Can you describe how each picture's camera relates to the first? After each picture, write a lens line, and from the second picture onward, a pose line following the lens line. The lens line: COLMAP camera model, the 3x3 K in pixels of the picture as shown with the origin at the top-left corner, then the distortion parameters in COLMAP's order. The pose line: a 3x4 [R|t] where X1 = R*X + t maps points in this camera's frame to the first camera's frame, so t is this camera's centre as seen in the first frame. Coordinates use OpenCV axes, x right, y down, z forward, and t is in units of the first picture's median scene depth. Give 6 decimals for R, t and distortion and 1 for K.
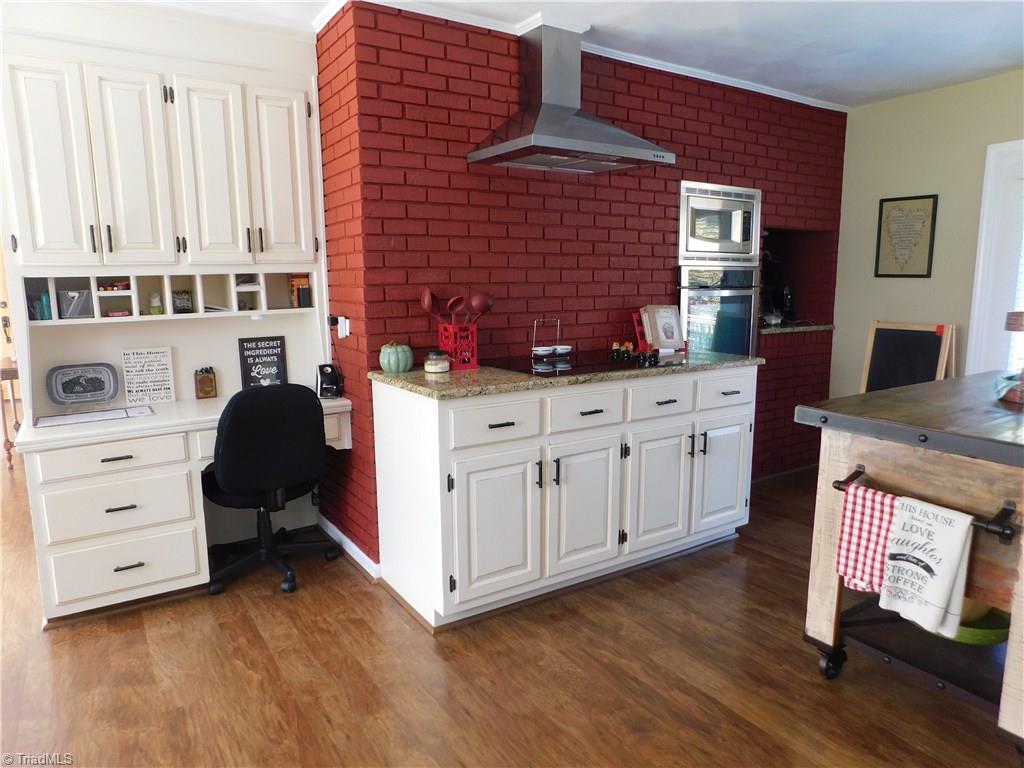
lens RADIAL K [[683.6, 0, 508.6], [0, 683.6, 378.8], [0, 0, 1]] dist [-0.059279, 0.048111]
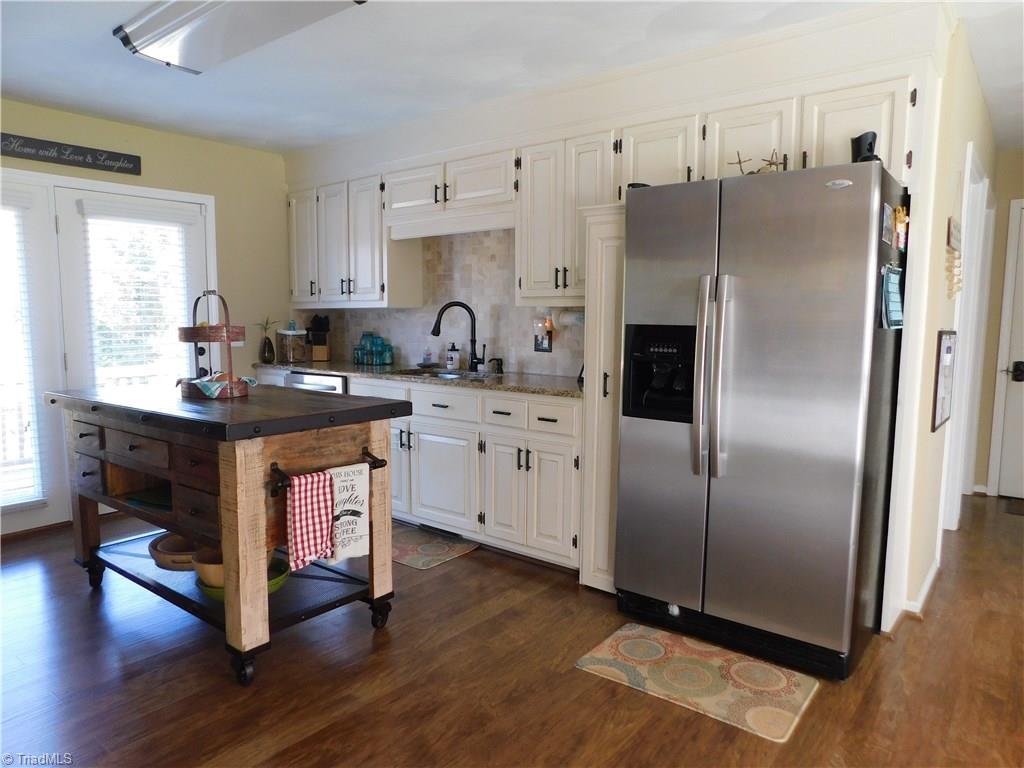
lens RADIAL K [[683.6, 0, 511.6], [0, 683.6, 384.5], [0, 0, 1]] dist [-0.059279, 0.048111]
pose [[-0.300914, -0.095058, 0.948902, -0.448884], [0.144002, 0.979081, 0.143747, -0.071534], [-0.942716, 0.179899, -0.280931, 0.648869]]
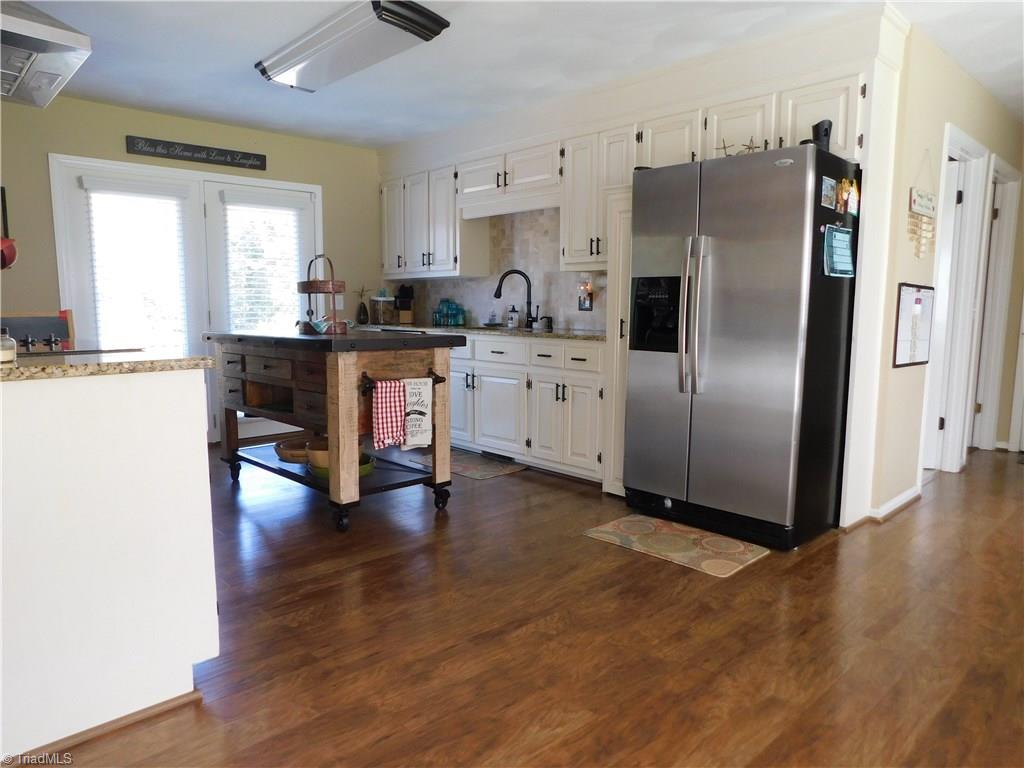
lens RADIAL K [[683.6, 0, 512.6], [0, 683.6, 382.2], [0, 0, 1]] dist [-0.059279, 0.048111]
pose [[-0.173065, -0.109343, 0.978822, -0.757275], [0.149095, 0.979457, 0.135775, -0.008038], [-0.973560, 0.169435, -0.153207, 0.641547]]
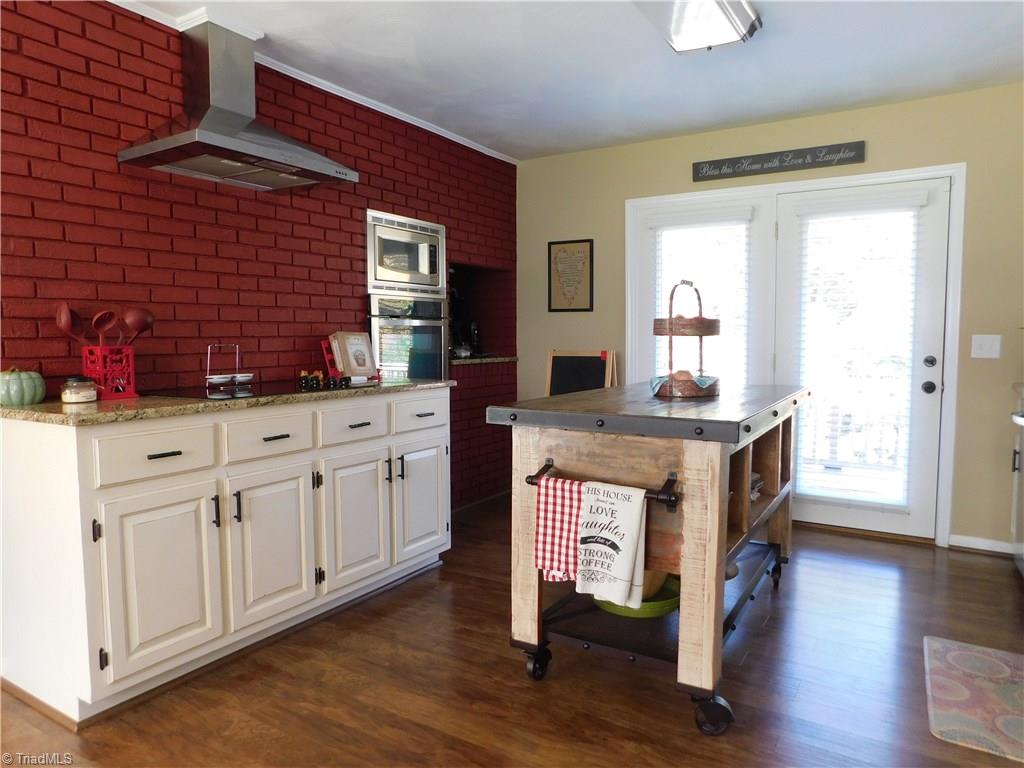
lens RADIAL K [[683.6, 0, 512.4], [0, 683.6, 384.0], [0, 0, 1]] dist [-0.059279, 0.048111]
pose [[0.904398, -0.030313, 0.425612, 0.022430], [0.065529, 0.995507, -0.068343, 0.057720], [-0.421628, 0.089699, 0.902321, 0.052598]]
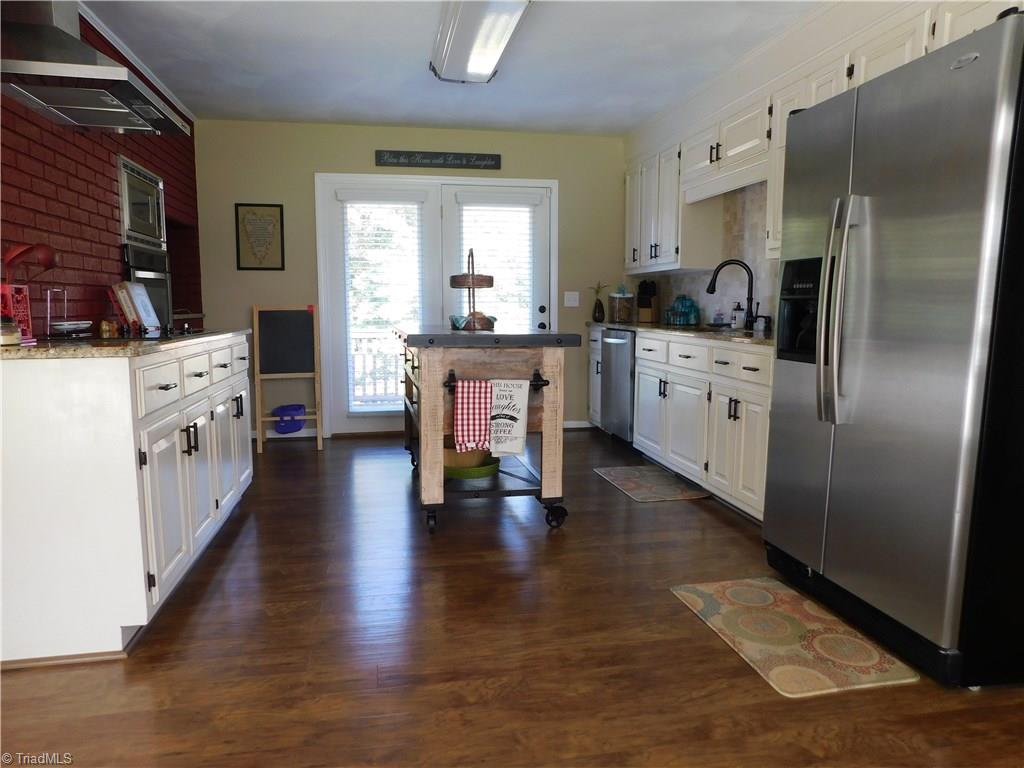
lens RADIAL K [[683.6, 0, 511.3], [0, 683.6, 385.9], [0, 0, 1]] dist [-0.059279, 0.048111]
pose [[0.380854, -0.107051, 0.918417, -0.565632], [0.137982, 0.988733, 0.058028, 0.066678], [-0.914282, 0.104625, 0.391334, 0.211257]]
